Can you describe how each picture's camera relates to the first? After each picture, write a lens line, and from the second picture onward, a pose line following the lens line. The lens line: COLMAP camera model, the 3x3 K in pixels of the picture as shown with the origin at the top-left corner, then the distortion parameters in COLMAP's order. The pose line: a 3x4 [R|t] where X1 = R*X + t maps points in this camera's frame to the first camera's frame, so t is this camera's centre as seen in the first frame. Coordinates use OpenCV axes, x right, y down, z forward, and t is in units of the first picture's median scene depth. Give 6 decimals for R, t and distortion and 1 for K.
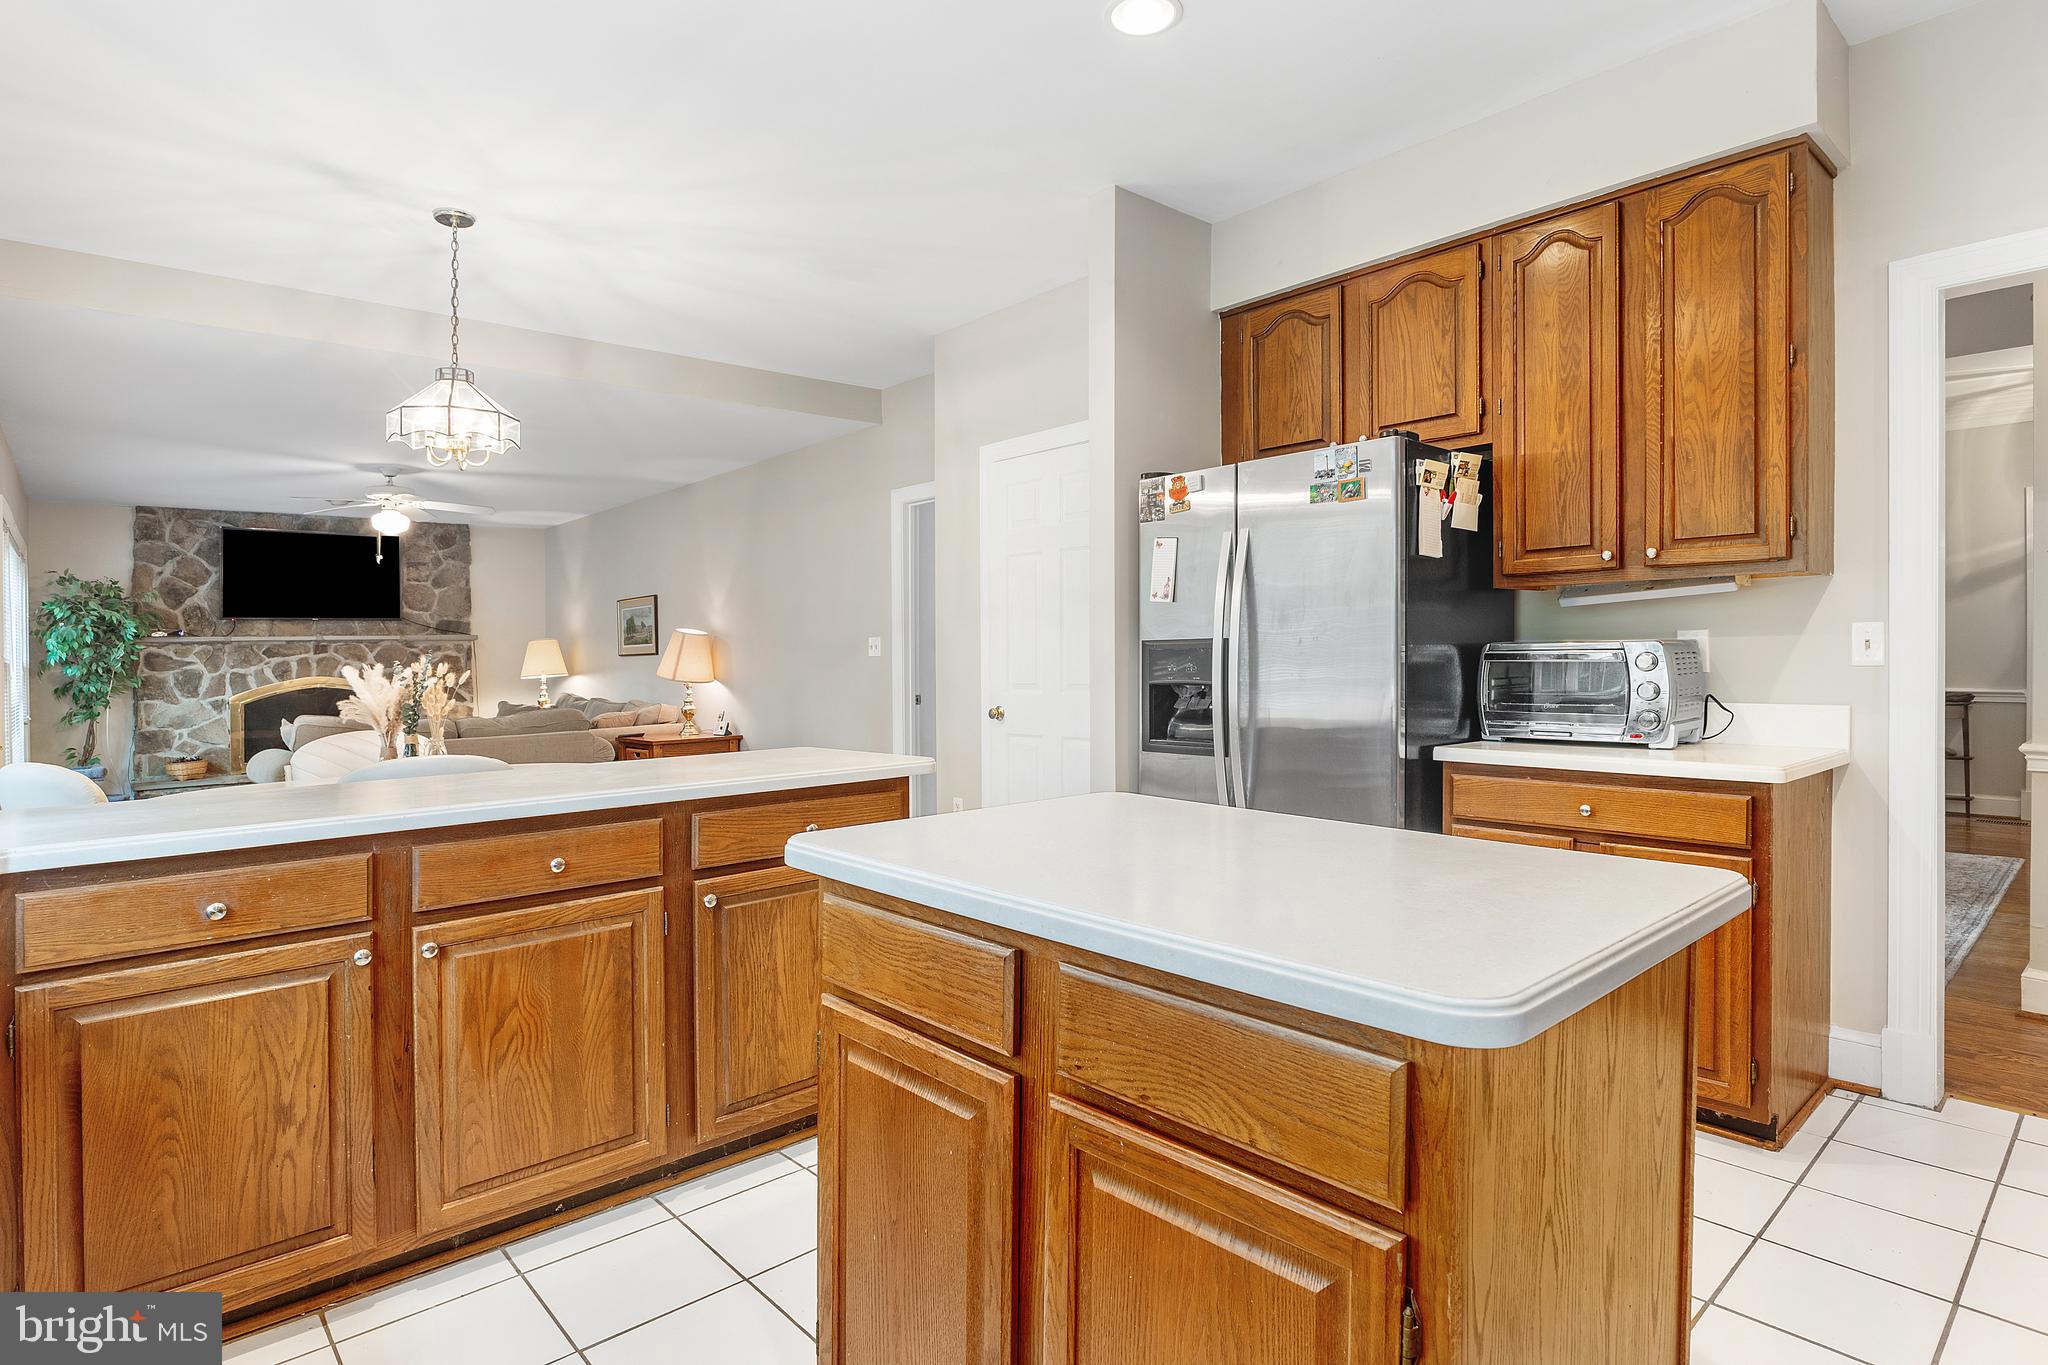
lens RADIAL K [[1067.4, 0, 1017.0], [0, 1067.4, 648.9], [0, 0, 1]] dist [-0.012039, 0.000299]
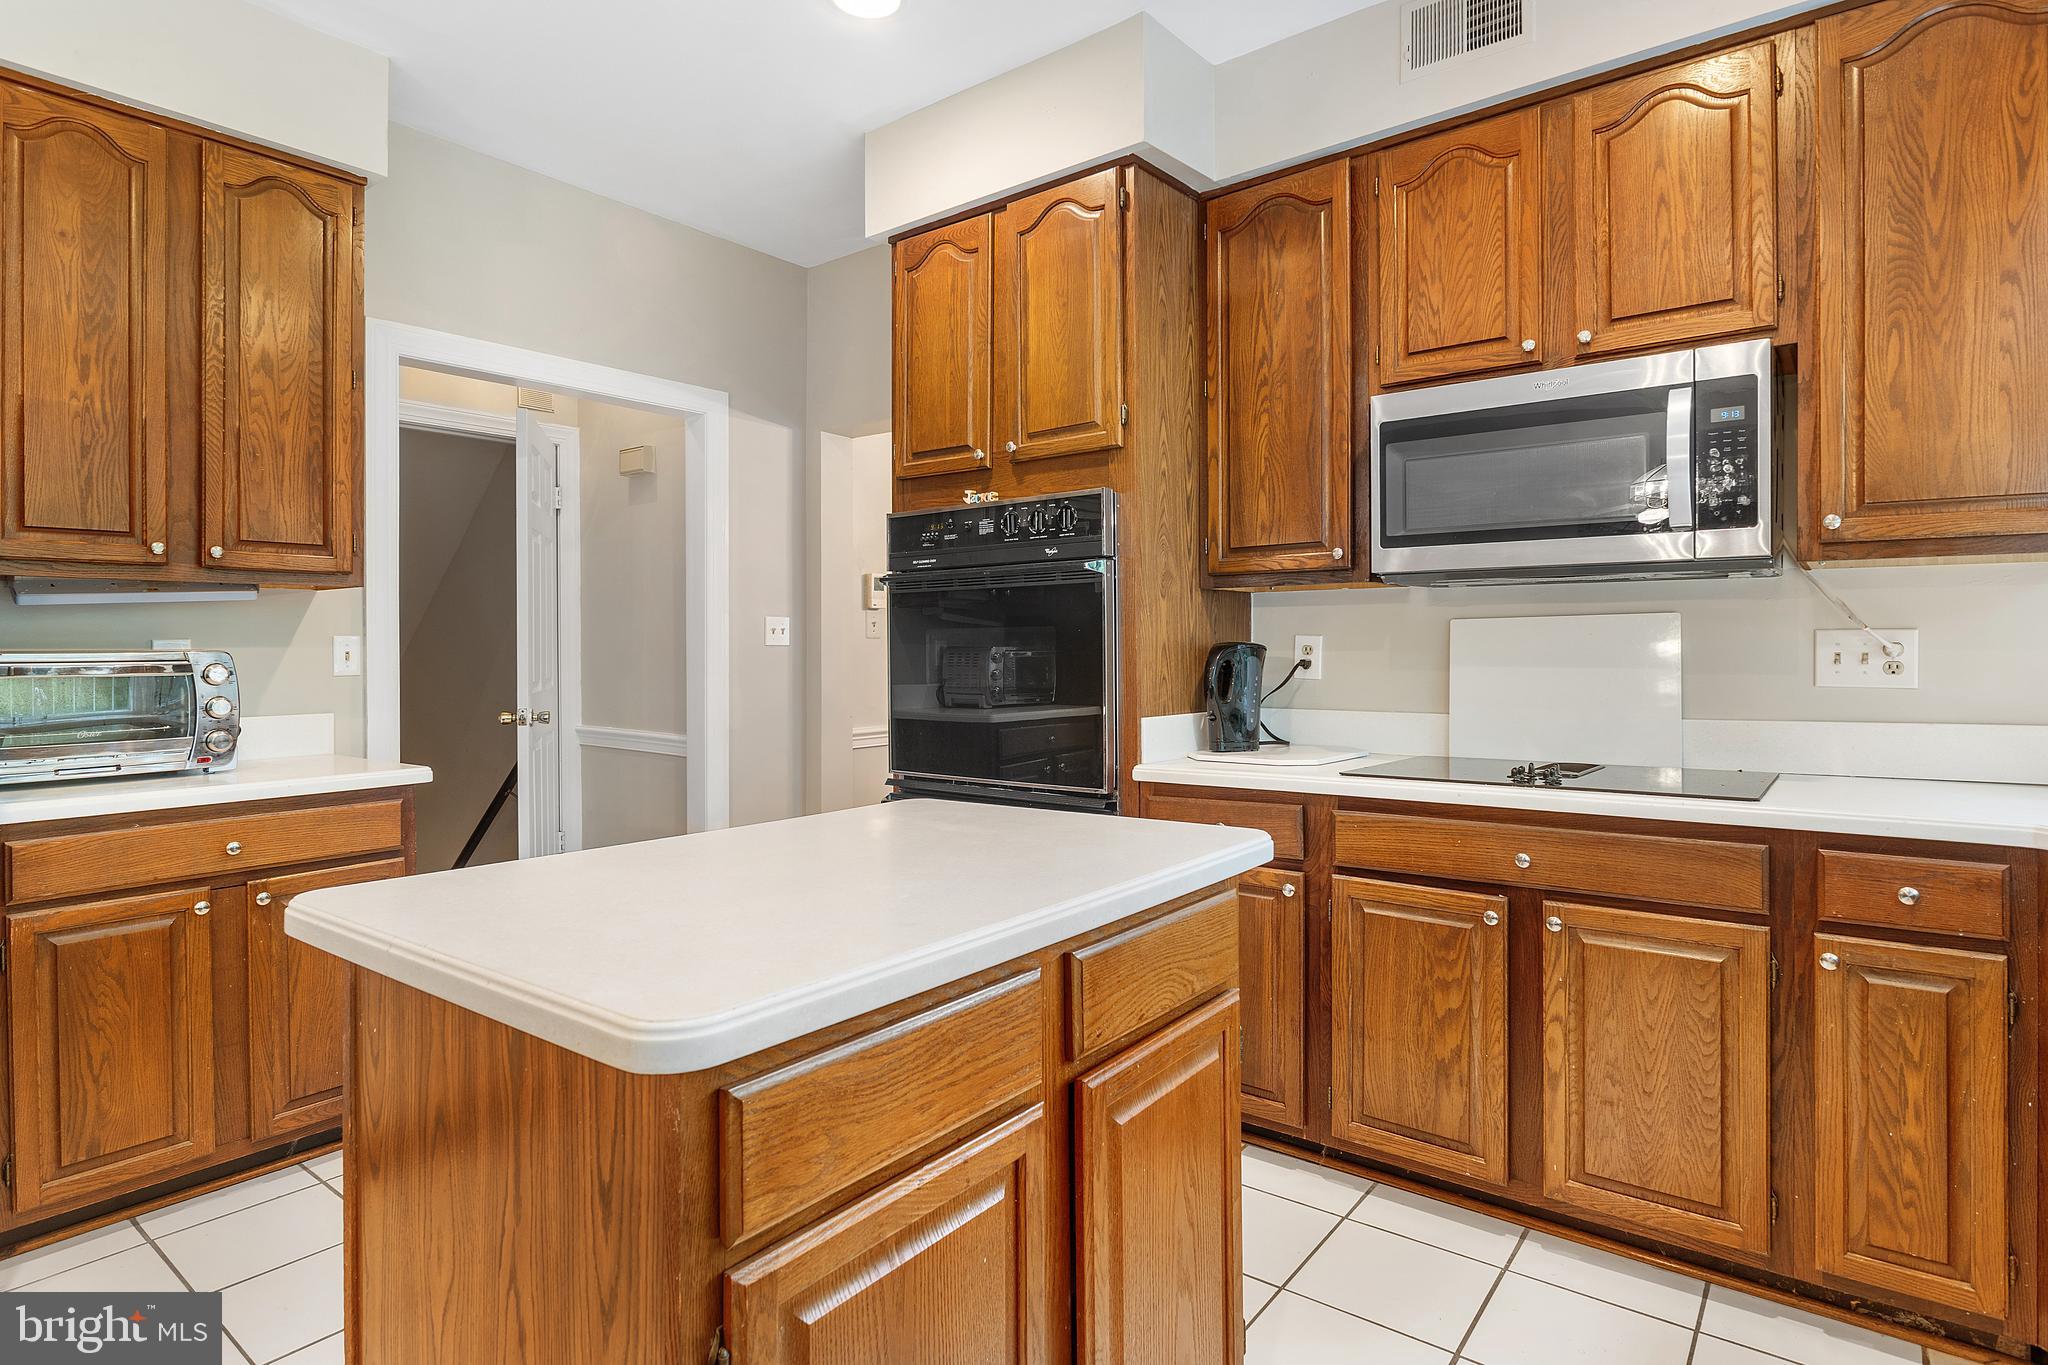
lens RADIAL K [[1067.4, 0, 1021.5], [0, 1067.4, 655.6], [0, 0, 1]] dist [-0.012039, 0.000299]
pose [[-0.173117, 0.005167, 0.984888, -0.401151], [0.005002, 0.999978, -0.004367, 0.003630], [-0.984889, 0.004170, -0.173139, 0.505968]]
